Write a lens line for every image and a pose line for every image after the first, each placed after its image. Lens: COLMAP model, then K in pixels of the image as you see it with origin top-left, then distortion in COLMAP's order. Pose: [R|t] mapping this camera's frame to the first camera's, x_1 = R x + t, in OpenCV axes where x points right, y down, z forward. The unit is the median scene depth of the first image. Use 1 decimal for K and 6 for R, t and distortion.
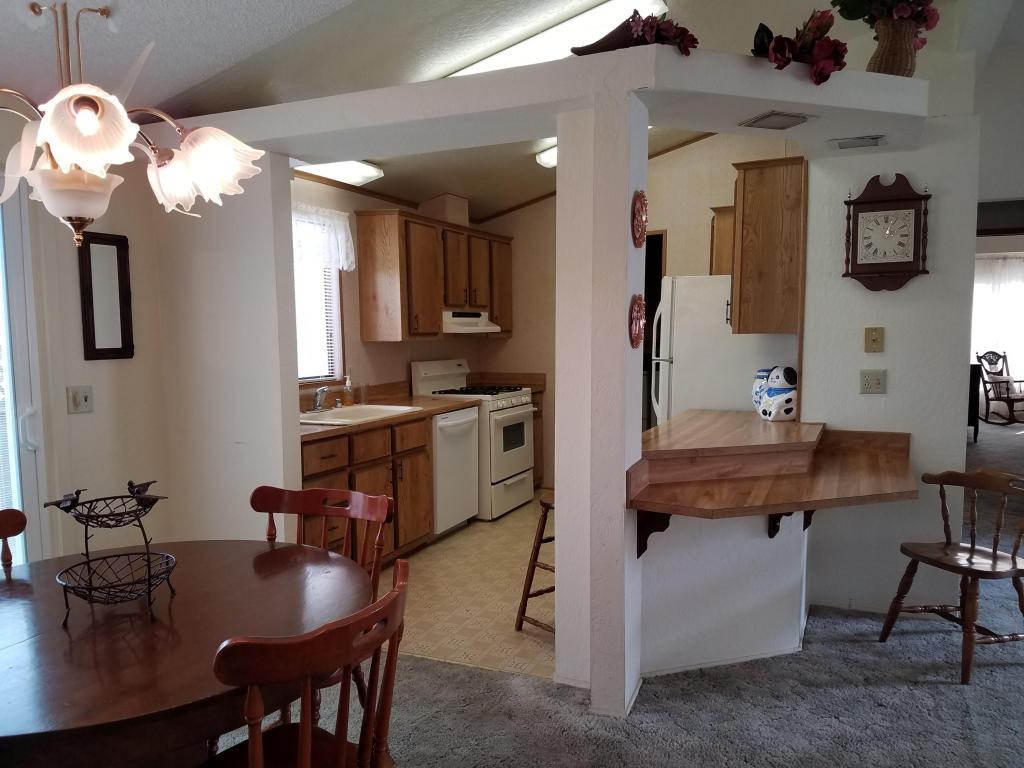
lens RADIAL K [[775.5, 0, 511.4], [0, 775.5, 397.8], [0, 0, 1]] dist [0.229157, -0.300798]
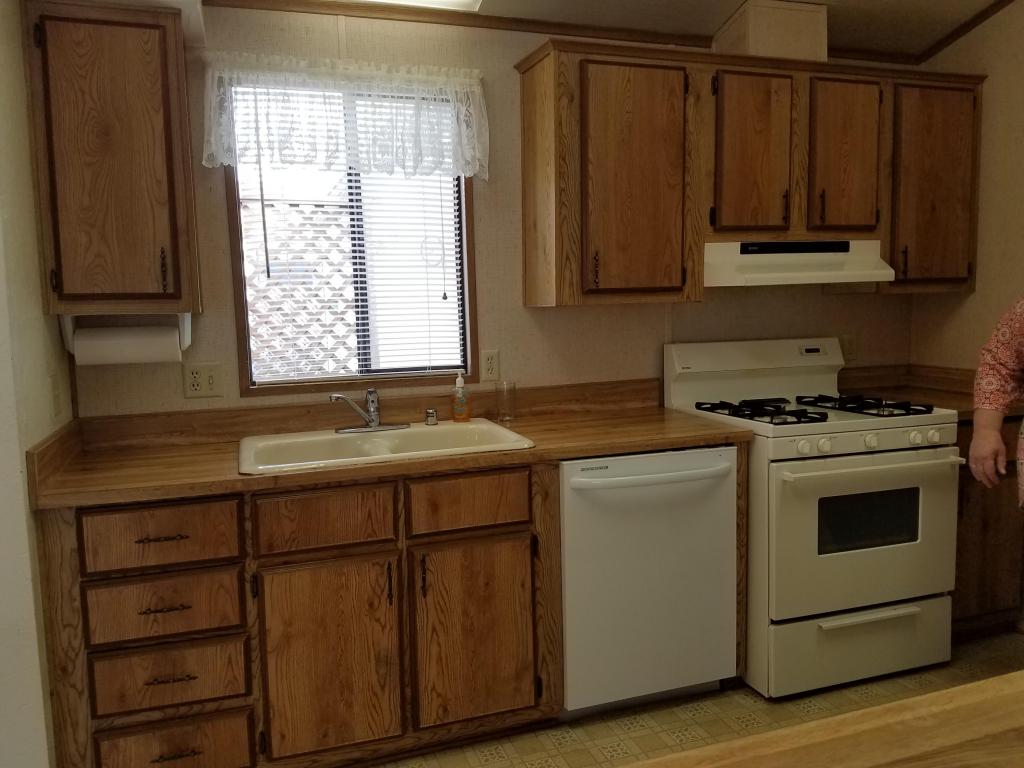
lens RADIAL K [[786.5, 0, 512.0], [0, 786.5, 384.0], [0, 0, 1]] dist [0.195686, -0.318051]
pose [[0.680907, 0.065541, -0.729431, 0.211458], [-0.045711, 0.997849, 0.046989, -0.042310], [0.730942, 0.001347, 0.682439, 0.596233]]
